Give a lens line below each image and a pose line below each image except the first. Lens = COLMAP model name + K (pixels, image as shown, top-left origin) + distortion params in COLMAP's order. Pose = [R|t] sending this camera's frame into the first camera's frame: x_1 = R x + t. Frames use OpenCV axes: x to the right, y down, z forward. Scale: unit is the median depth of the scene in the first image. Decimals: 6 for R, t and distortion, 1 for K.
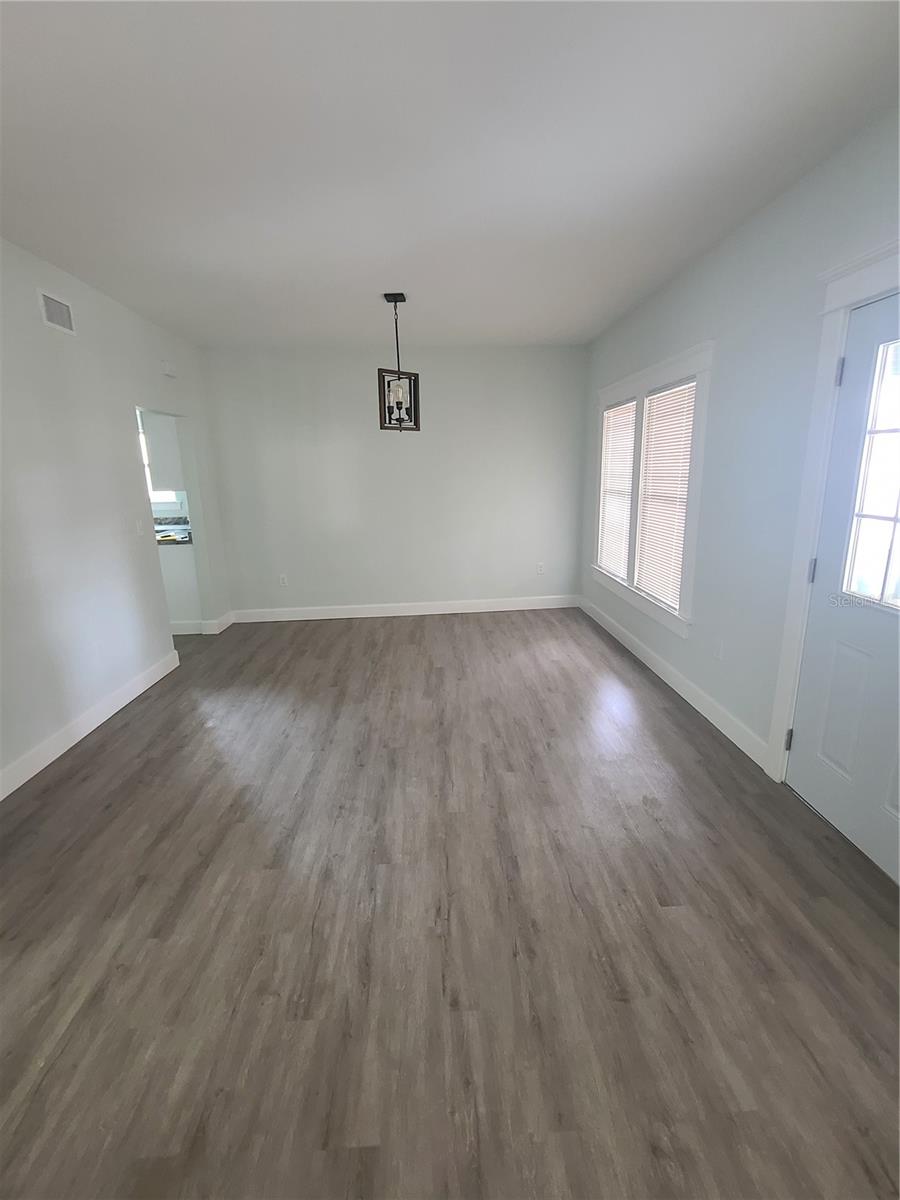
lens RADIAL K [[542.6, 0, 451.4], [0, 542.6, 601.2], [0, 0, 1]] dist [0.001141, -0.003512]
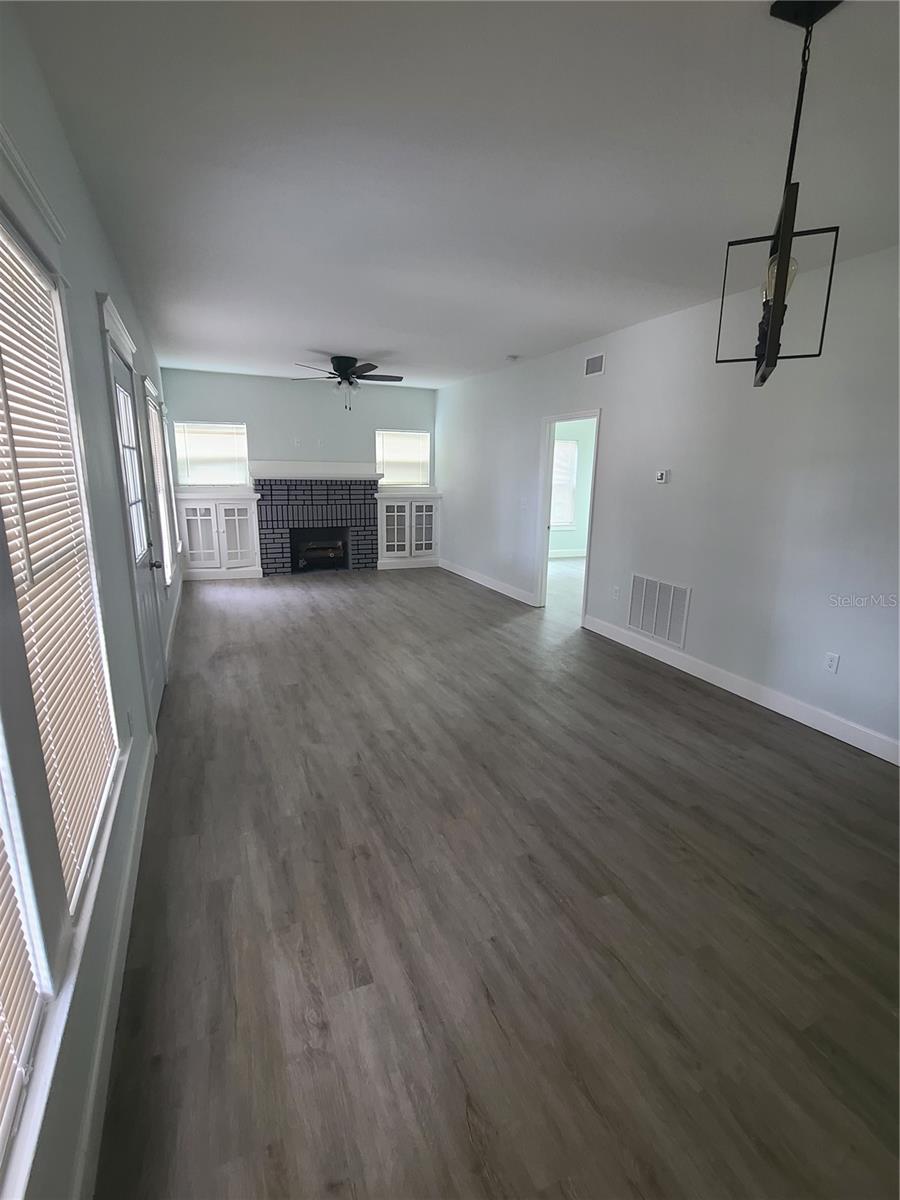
lens RADIAL K [[542.6, 0, 447.7], [0, 542.6, 593.2], [0, 0, 1]] dist [0.001141, -0.003512]
pose [[-0.931472, 0.084538, -0.353854, 0.281837], [-0.085343, 0.894716, 0.438407, -0.350600], [0.353661, 0.438562, -0.826188, 1.391502]]
